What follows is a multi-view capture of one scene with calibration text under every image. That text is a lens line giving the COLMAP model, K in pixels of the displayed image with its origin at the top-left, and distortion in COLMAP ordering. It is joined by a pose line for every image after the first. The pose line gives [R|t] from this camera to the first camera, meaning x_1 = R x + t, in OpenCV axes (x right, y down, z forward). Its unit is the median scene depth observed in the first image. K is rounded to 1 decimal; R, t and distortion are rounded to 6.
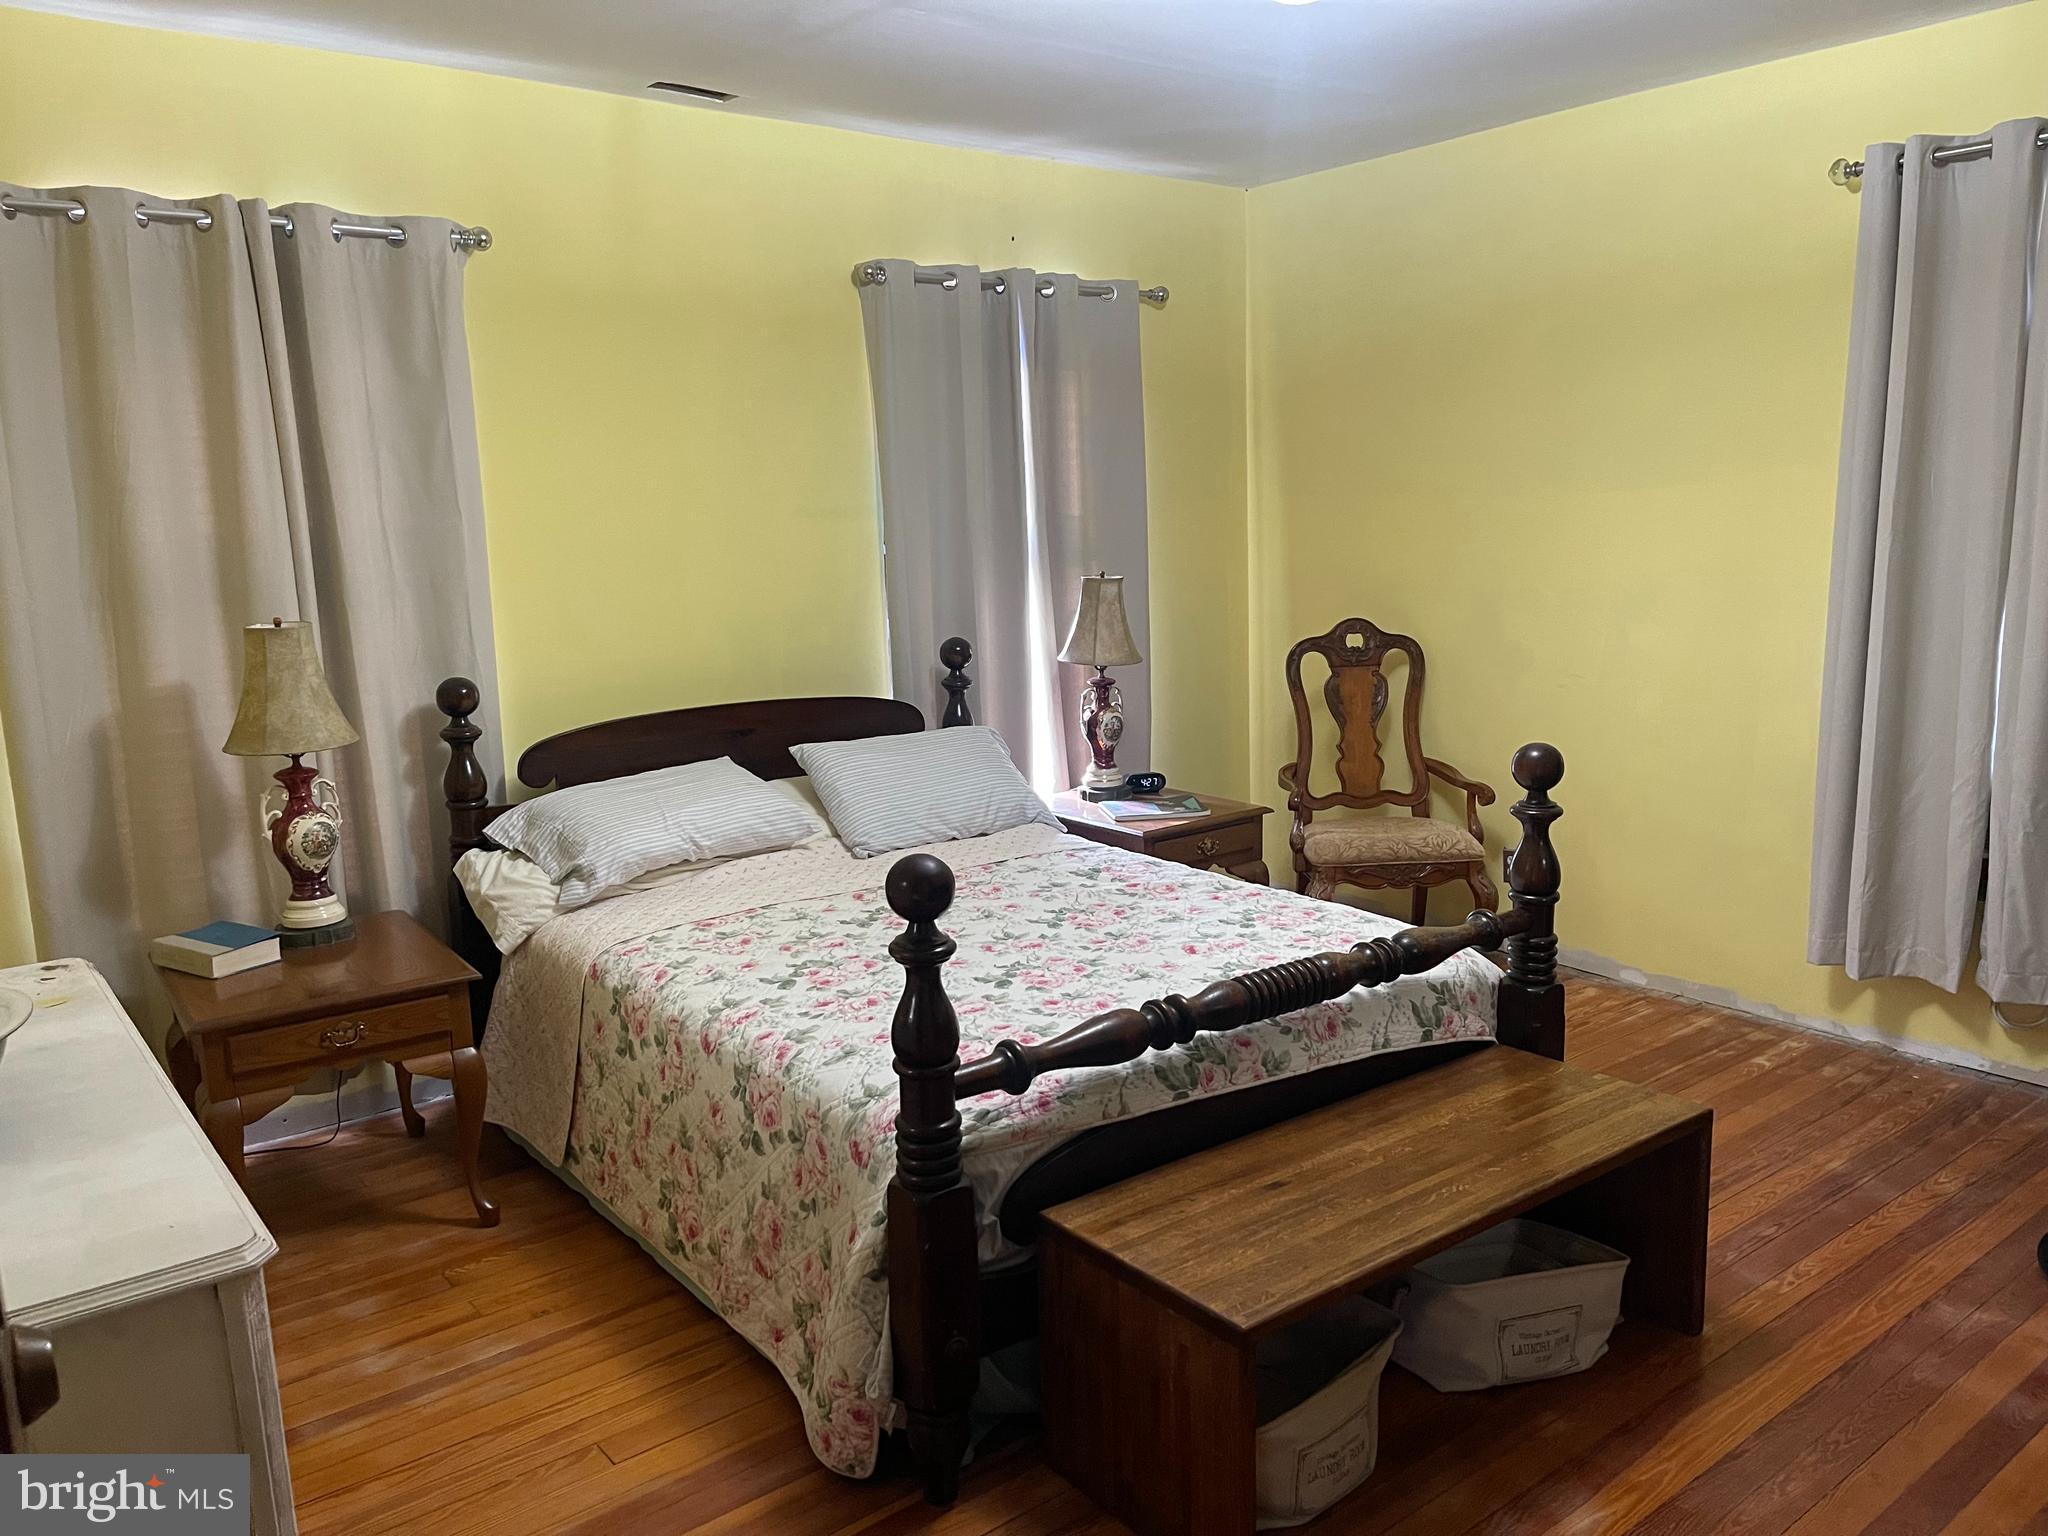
lens RADIAL K [[1565.5, 0, 1024.2], [0, 1565.5, 771.7], [0, 0, 1]] dist [0.044167, -0.000552]
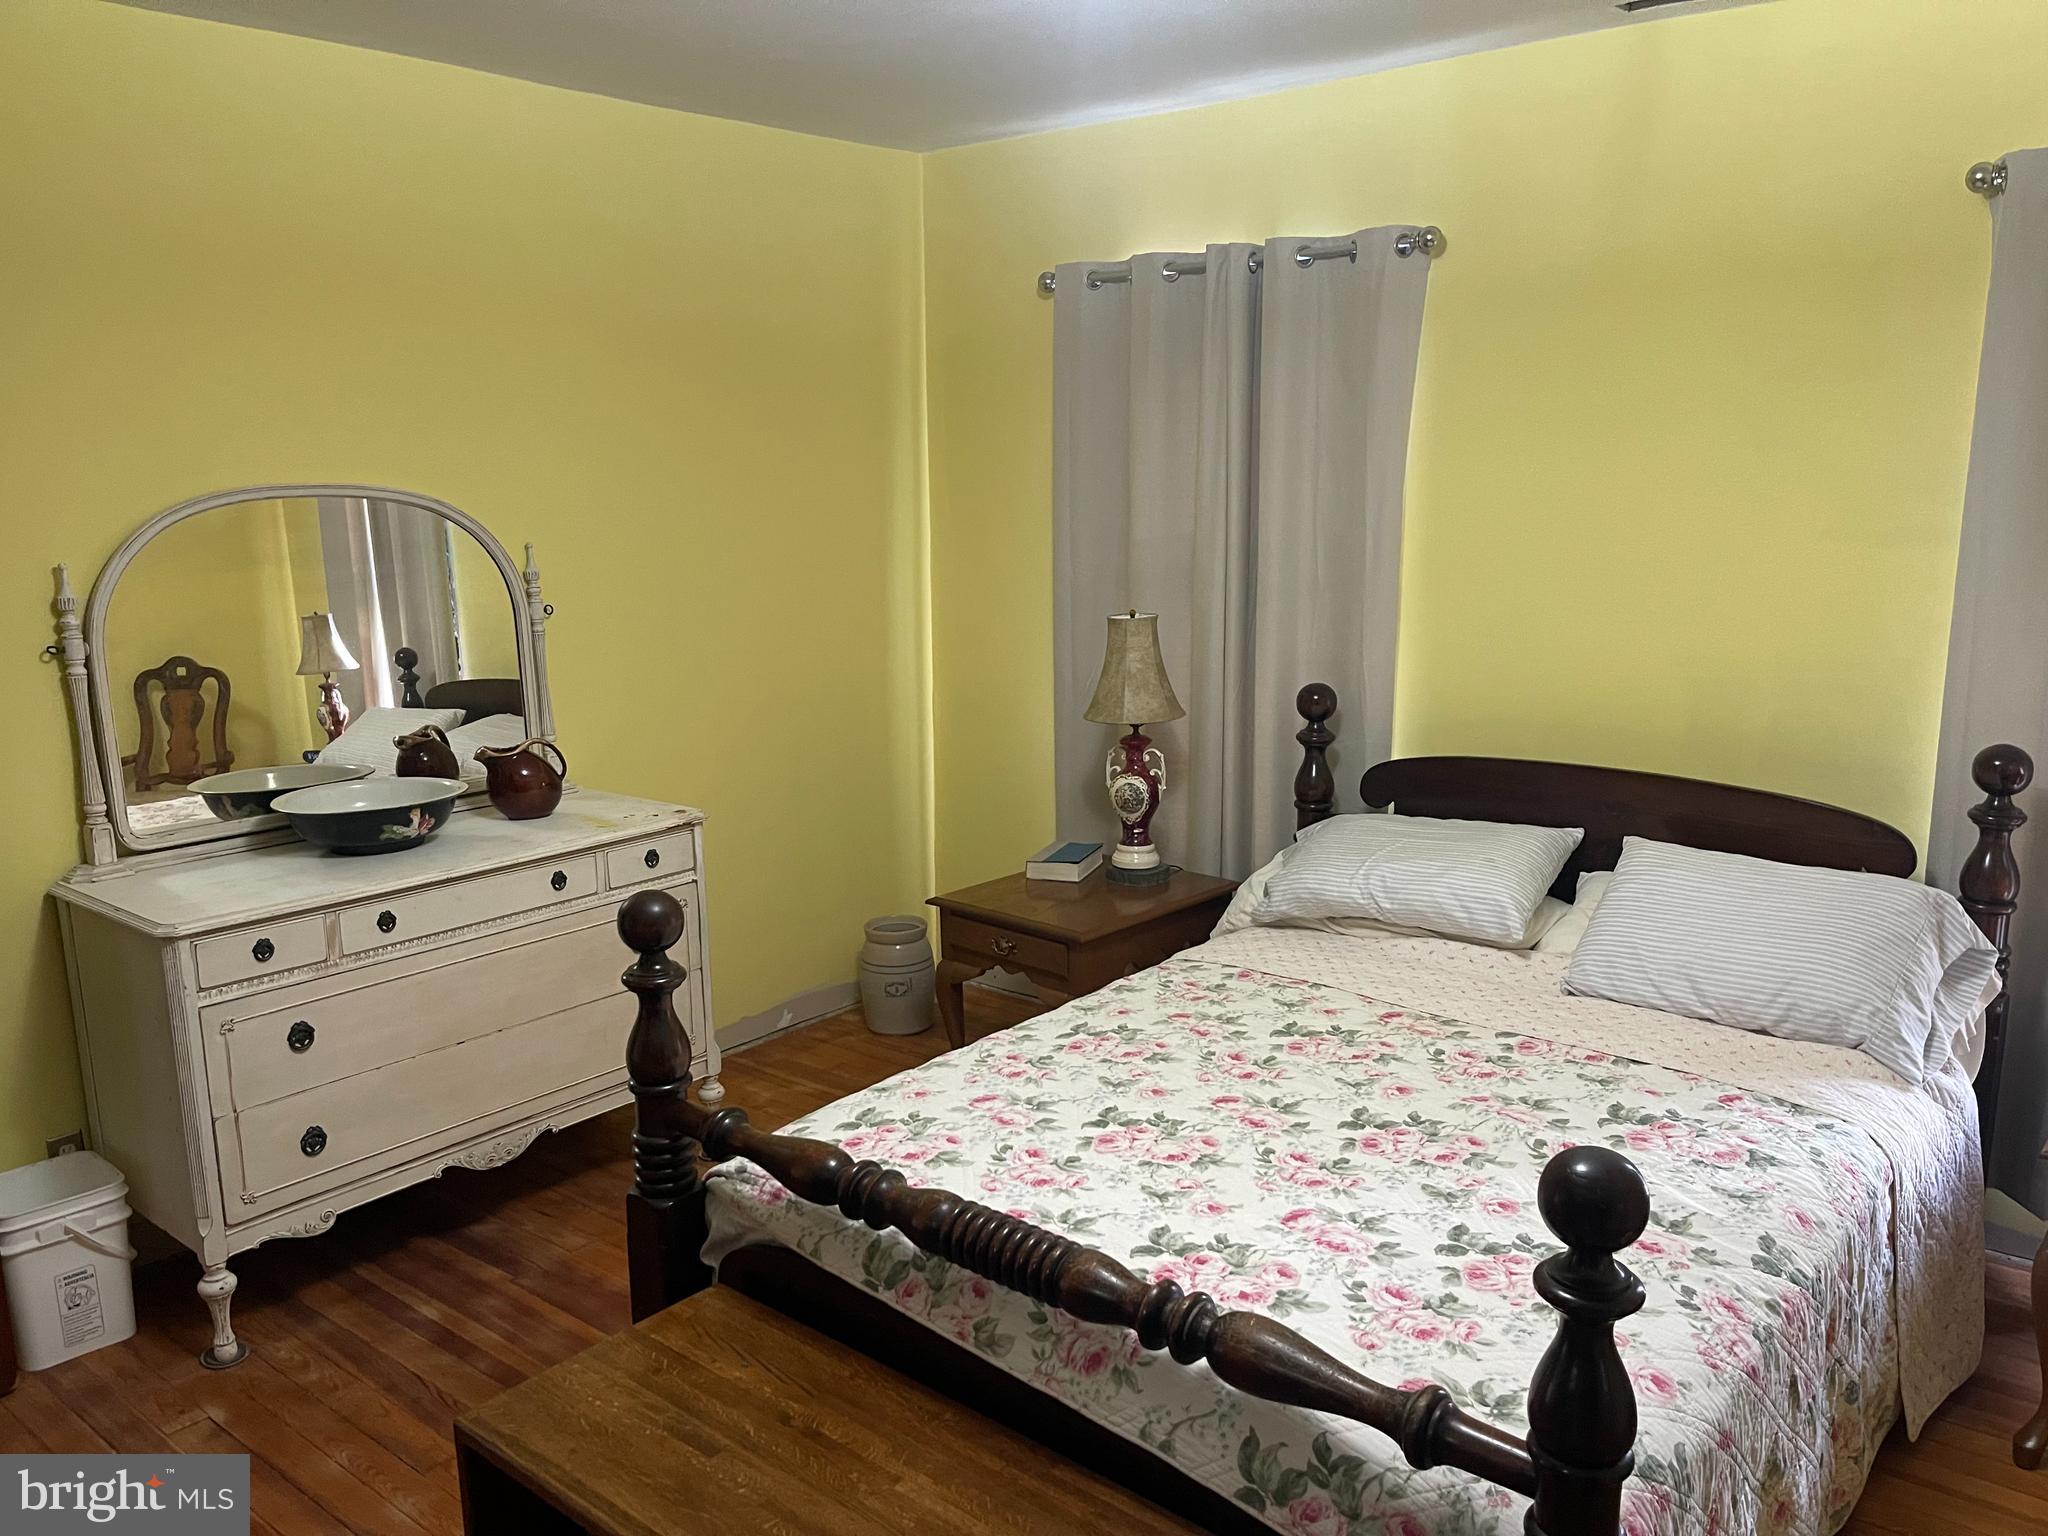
lens RADIAL K [[1565.5, 0, 1024.9], [0, 1565.5, 773.5], [0, 0, 1]] dist [0.044167, -0.000552]
pose [[0.211940, 0.210266, -0.954395, 0.727827], [-0.160525, 0.970806, 0.178235, -0.189676], [0.964009, 0.115429, 0.239505, 0.703858]]
